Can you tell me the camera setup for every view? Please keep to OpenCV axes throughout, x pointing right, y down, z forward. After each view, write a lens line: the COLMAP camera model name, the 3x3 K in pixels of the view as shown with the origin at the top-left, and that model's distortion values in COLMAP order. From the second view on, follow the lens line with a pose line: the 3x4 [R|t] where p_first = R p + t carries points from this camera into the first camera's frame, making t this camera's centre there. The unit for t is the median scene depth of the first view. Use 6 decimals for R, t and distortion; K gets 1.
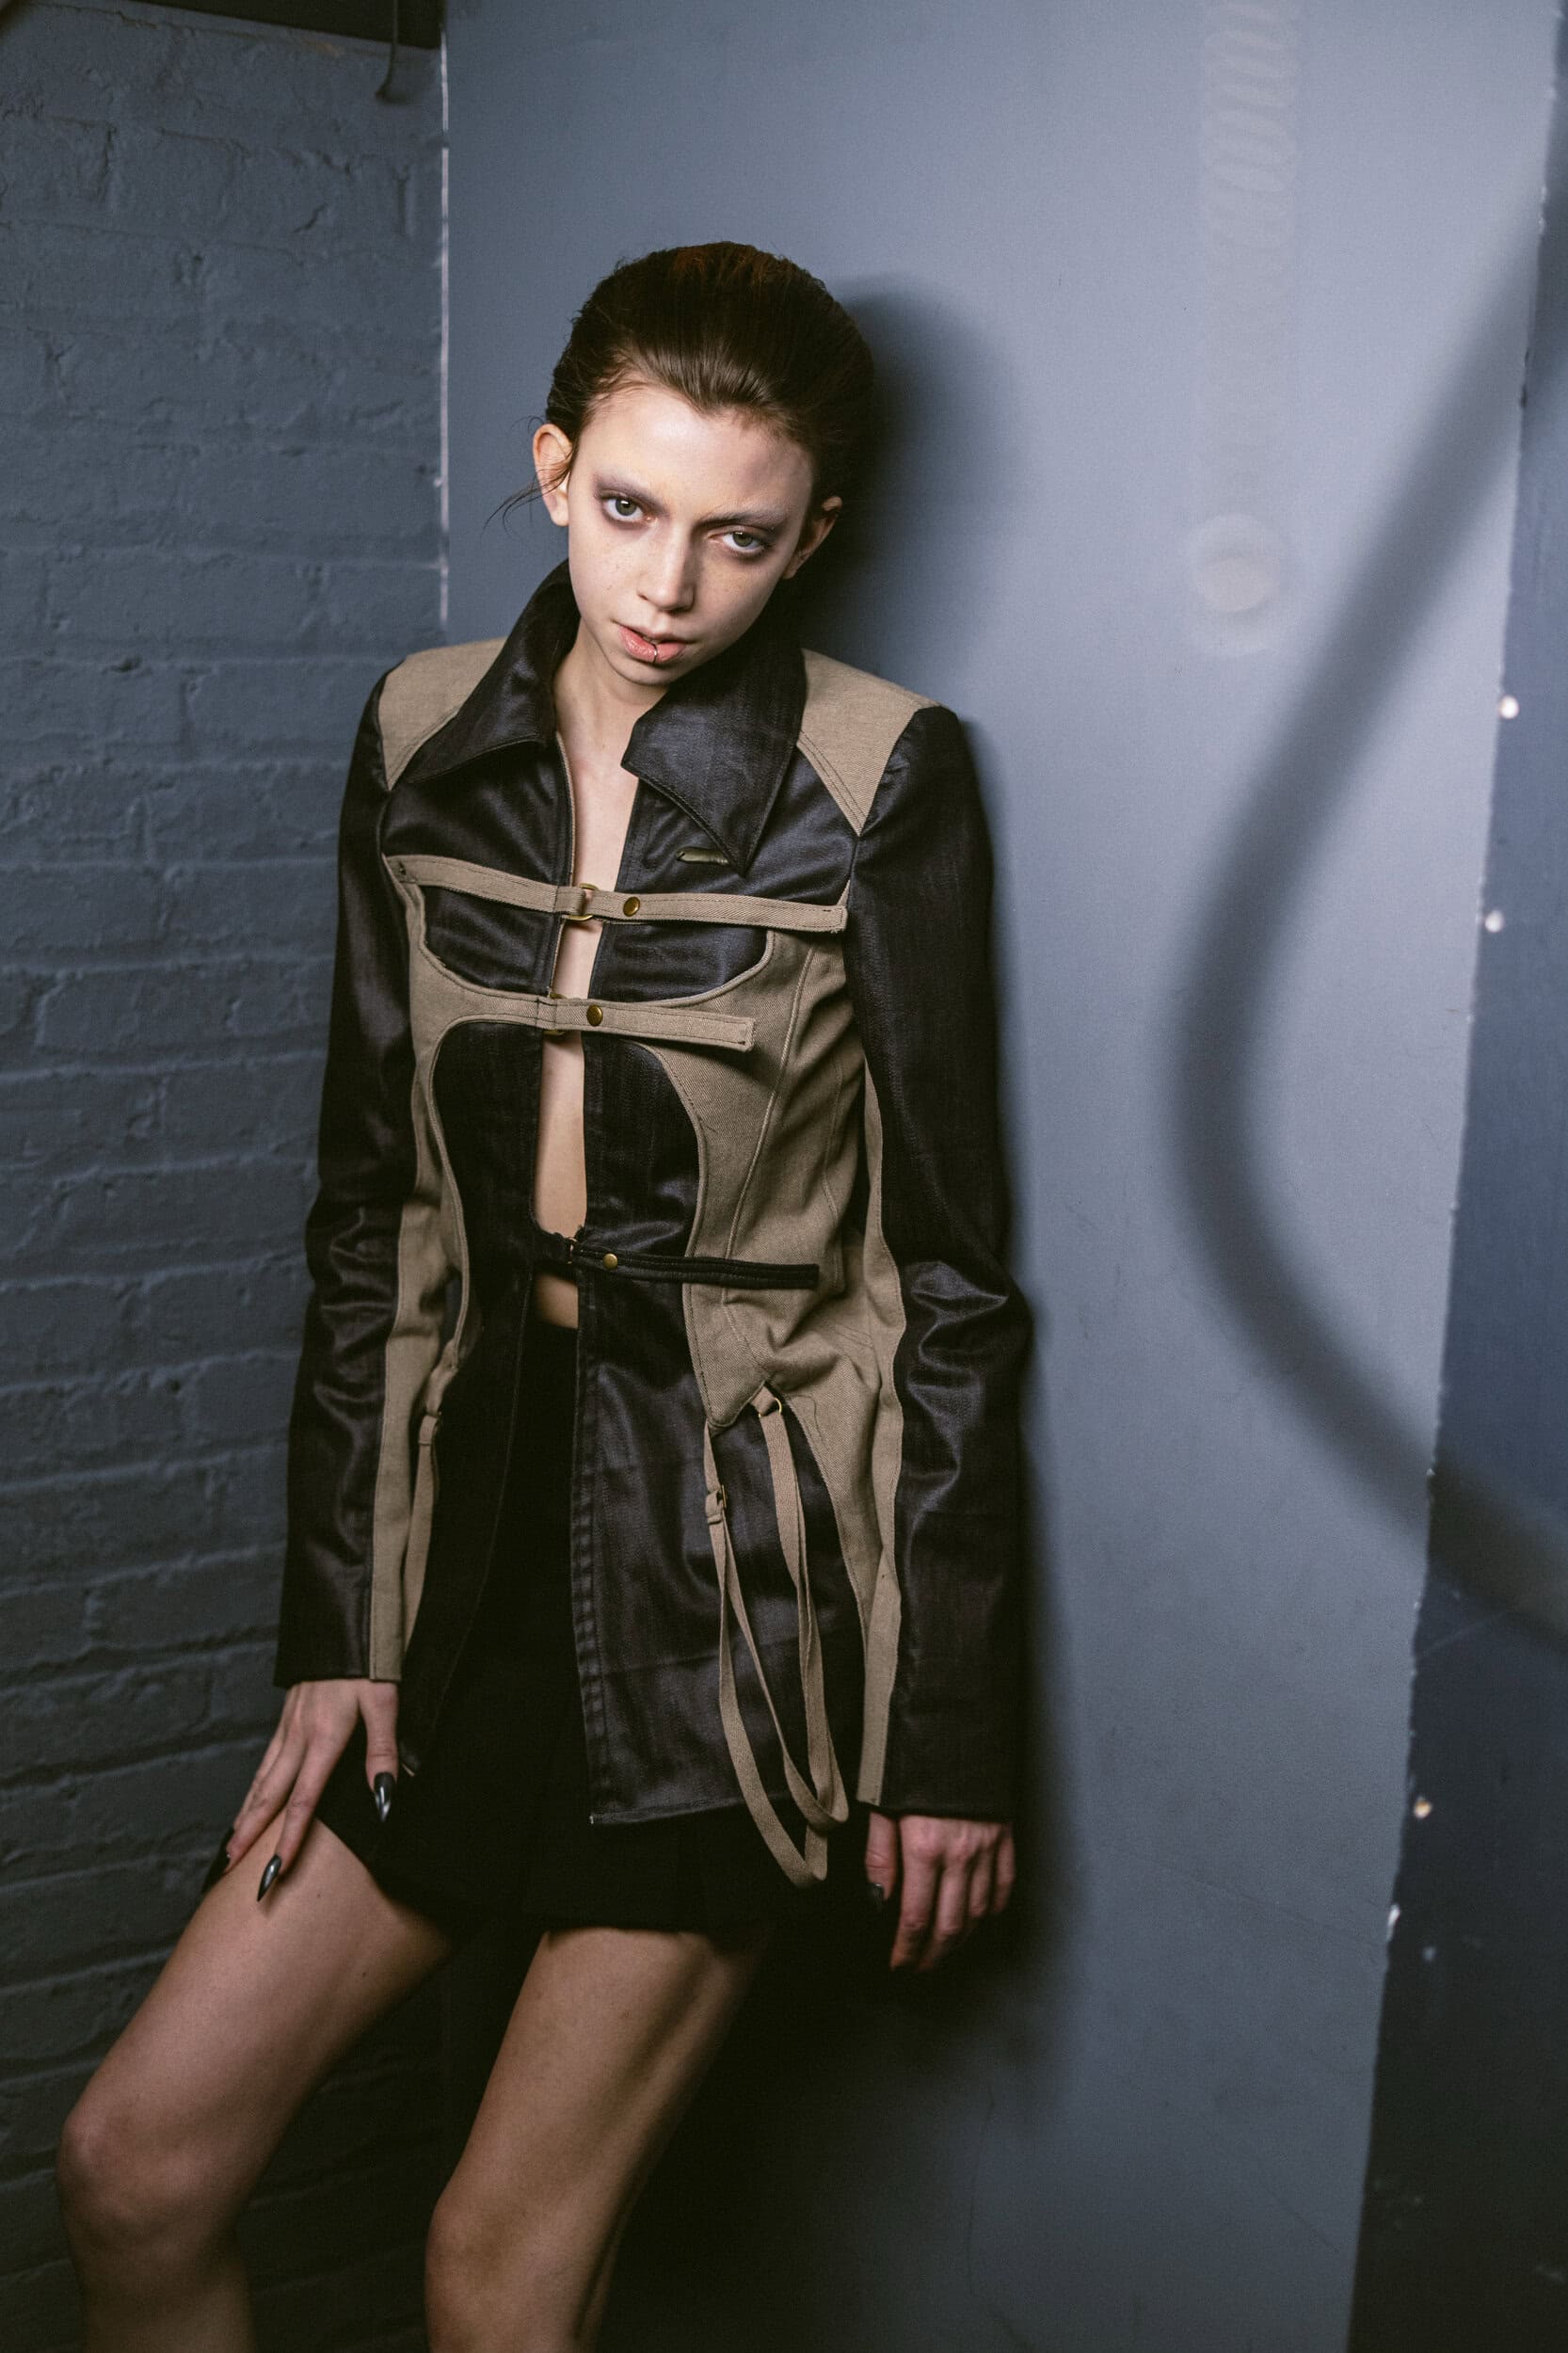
lens RADIAL K [[3542.3, 0, 775.1], [0, 3542.3, 1177.6], [0, 0, 1]] dist [-0.009603, 0.000000]
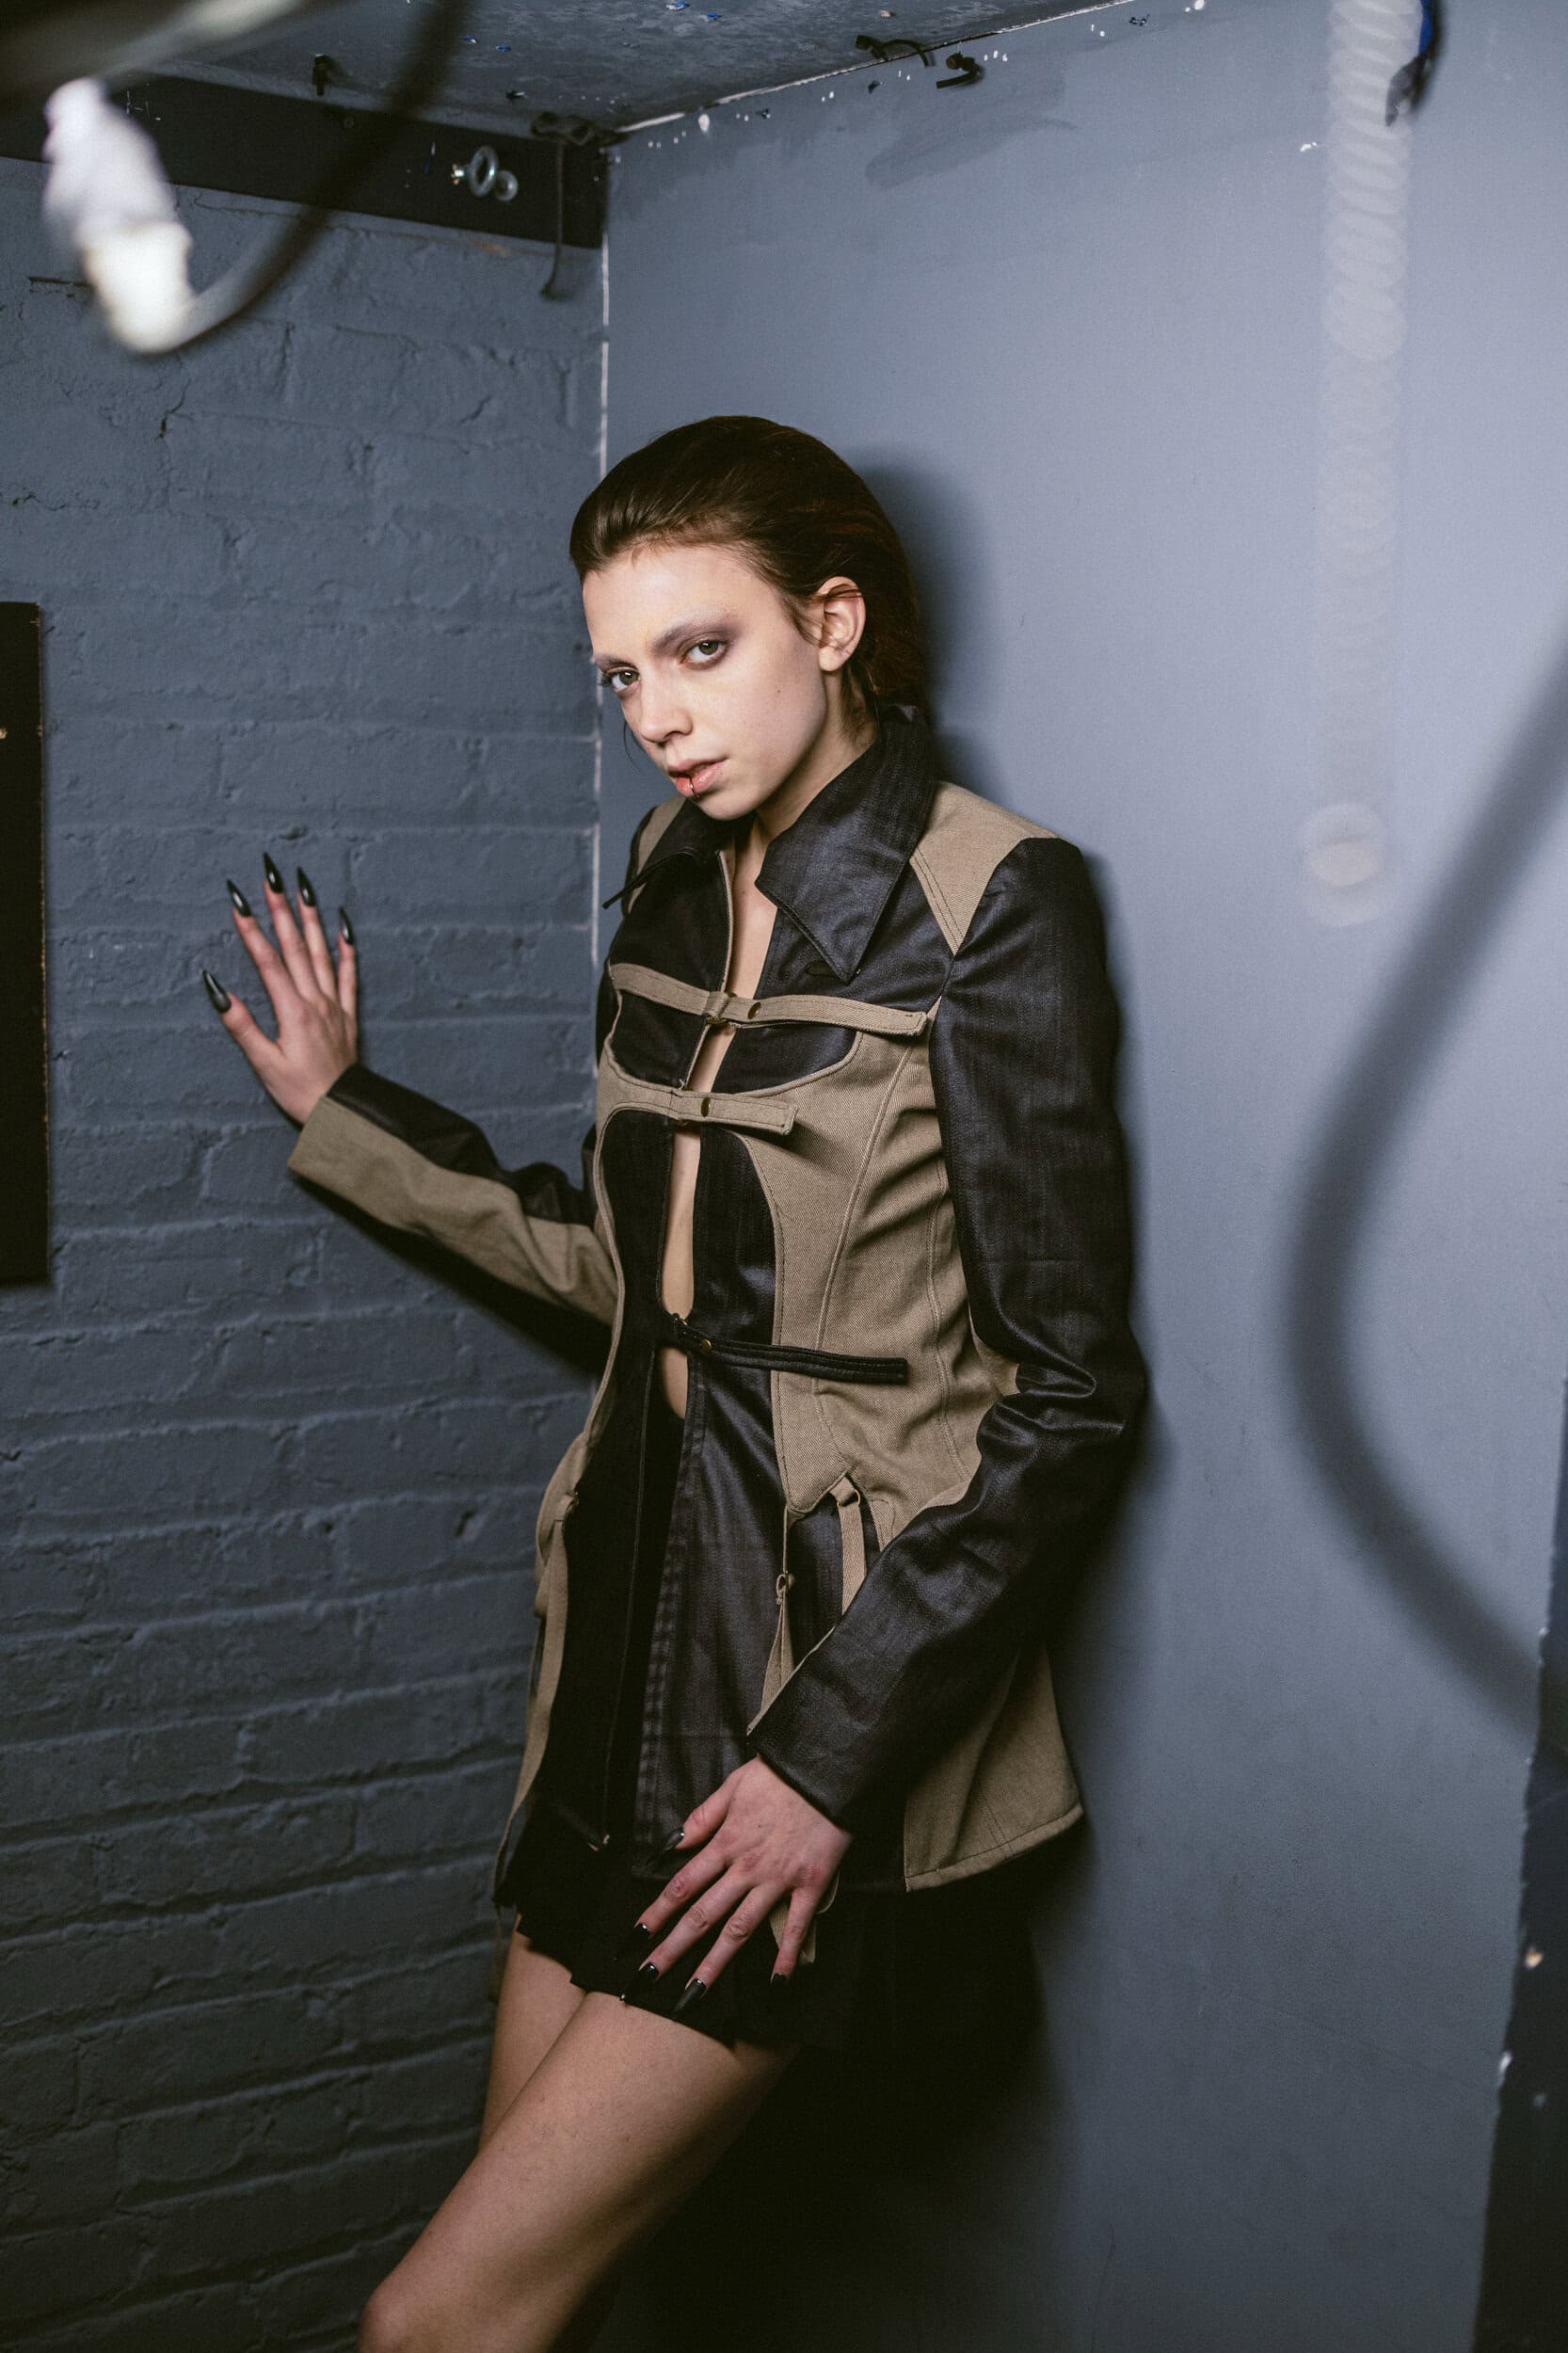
lens RADIAL K [[3542.3, 0, 789.5], [0, 3542.3, 1172.0], [0, 0, 1]] dist [-0.009603, 0.000000]
pose [[0.999423, 0.011141, -0.032072, -0.002655], [-0.012431, 0.999109, -0.040335, -0.004727], [0.031594, 0.040711, 0.998671, -0.032852]]
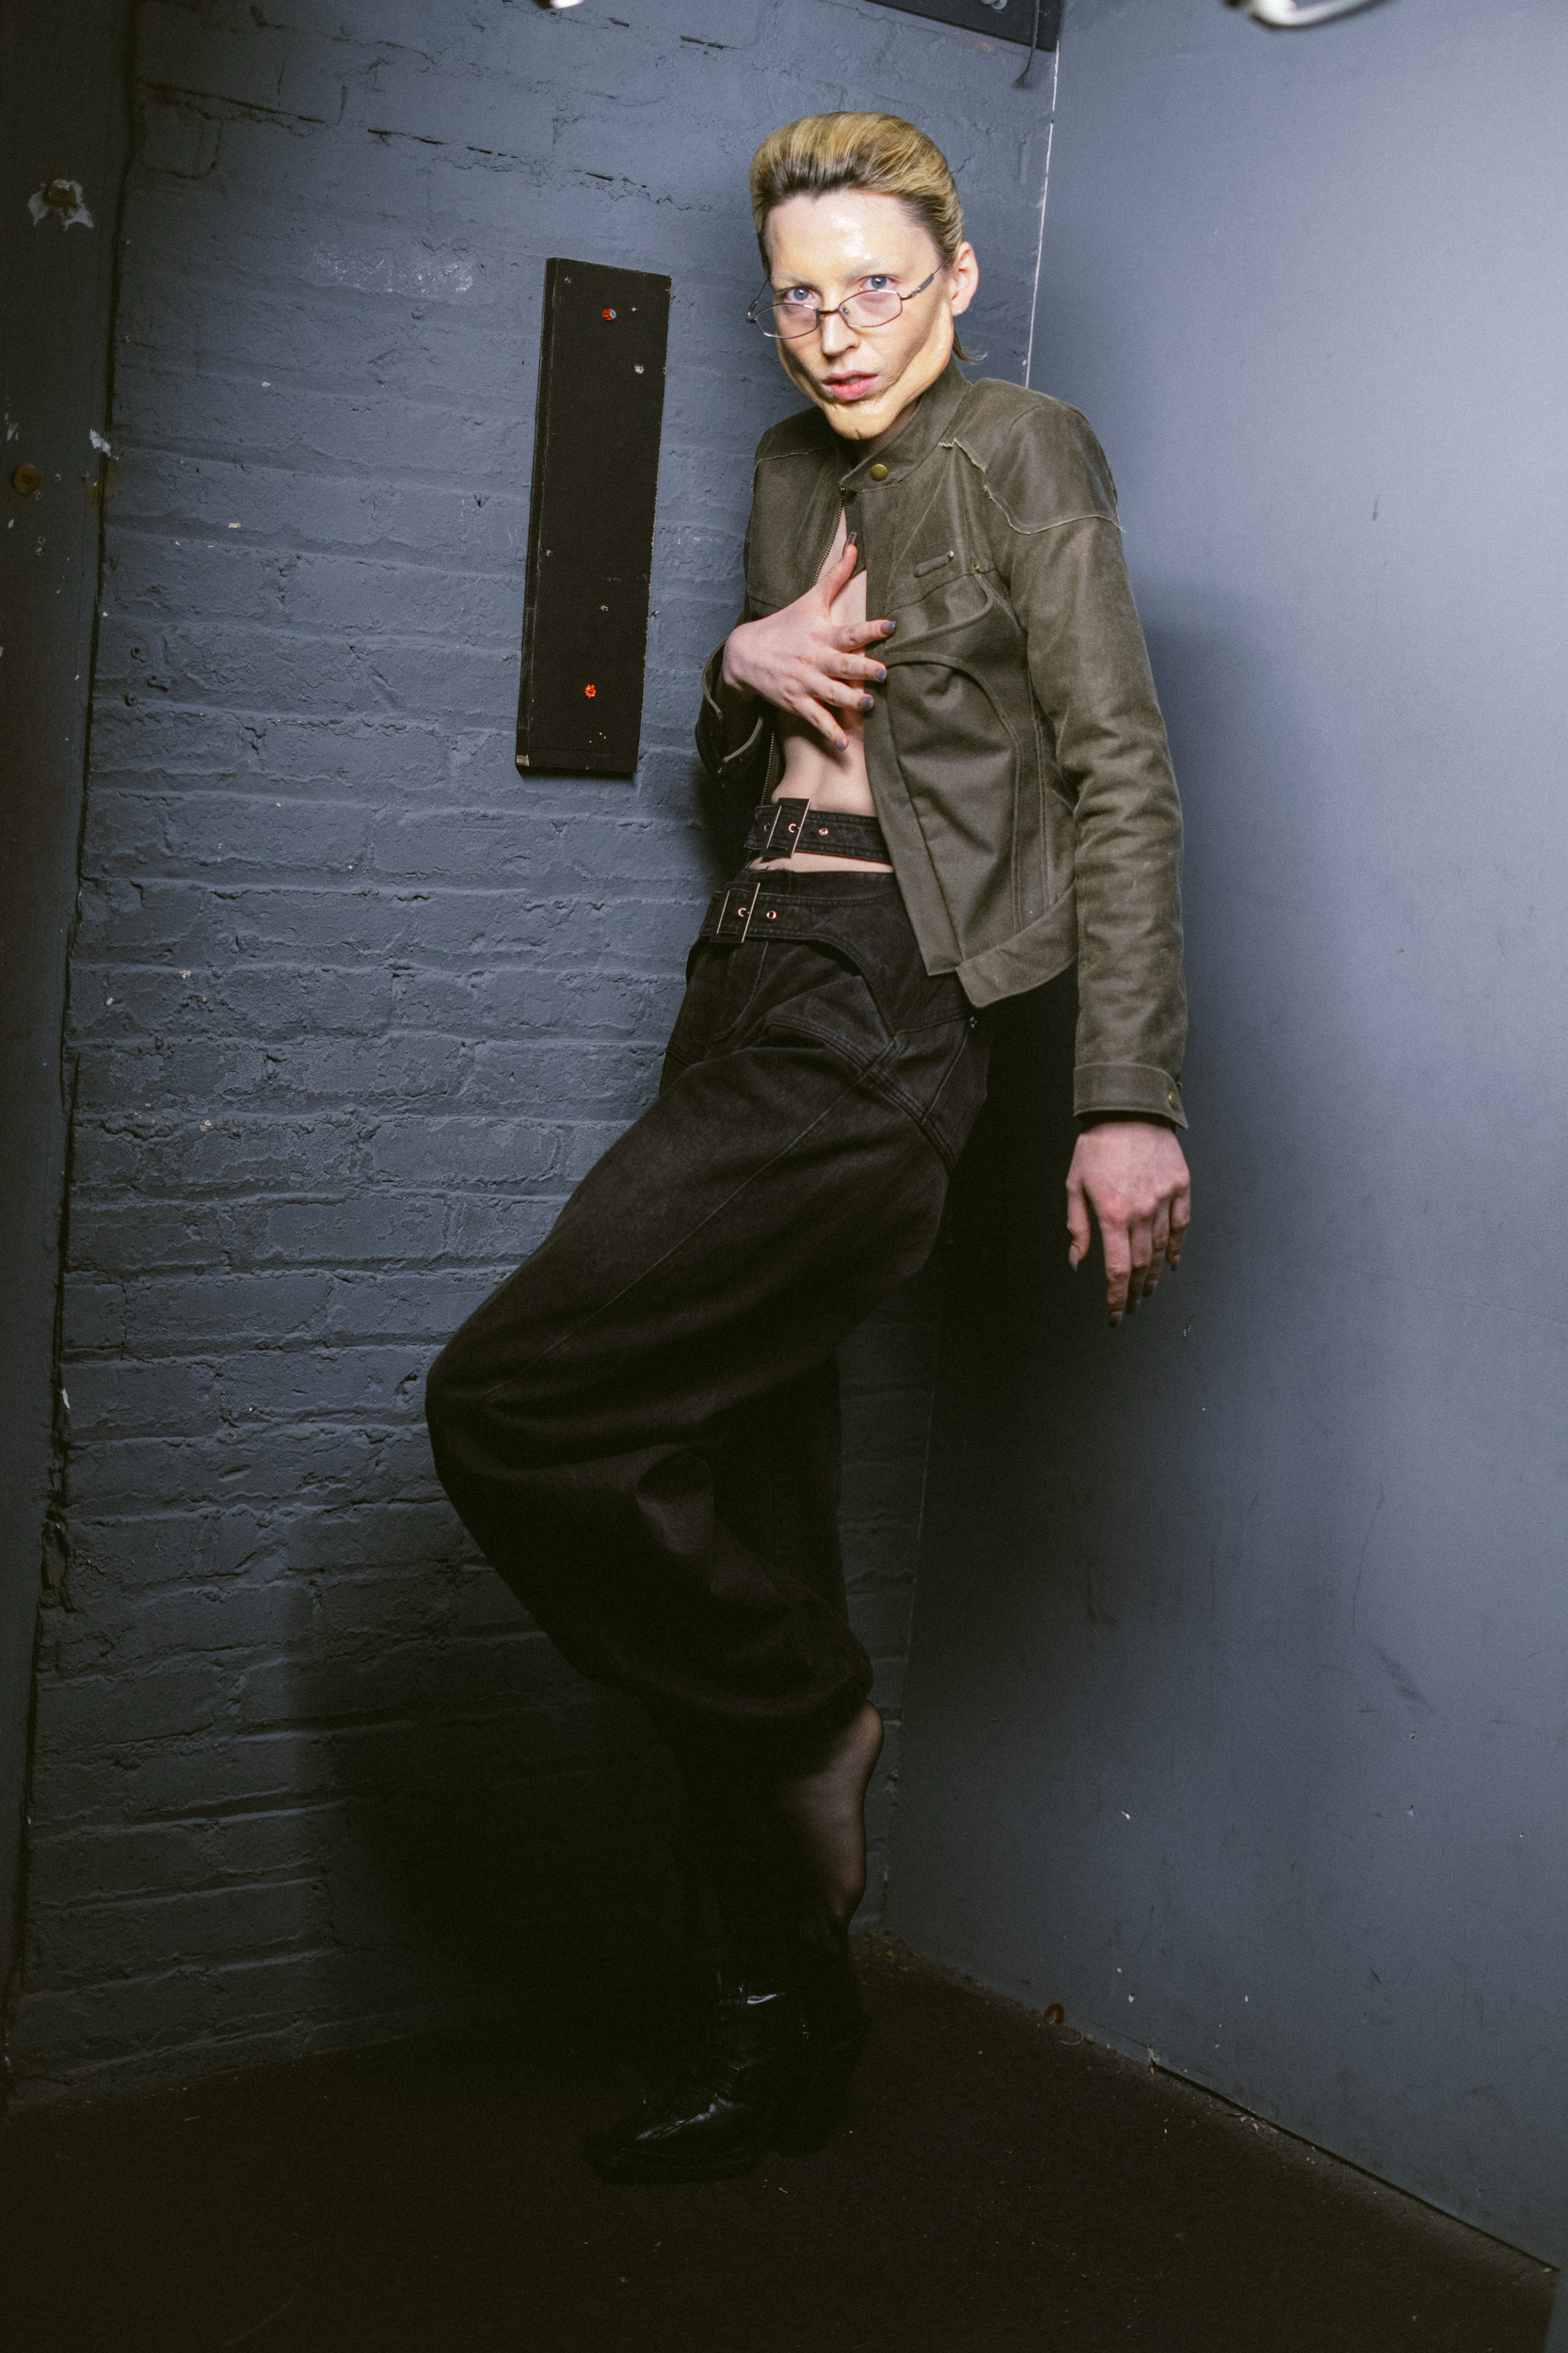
lens RADIAL K [[3542.3, 0, 783.0], [0, 3542.3, 1161.9], [0, 0, 1]] dist [-0.009603, 0.000000]
pose [[0.997207, 0.074511, 0.005070, -0.179229], [-0.074426, 0.997110, -0.015235, 0.149204], [-0.006190, 0.014815, 0.999871, -0.395229]]
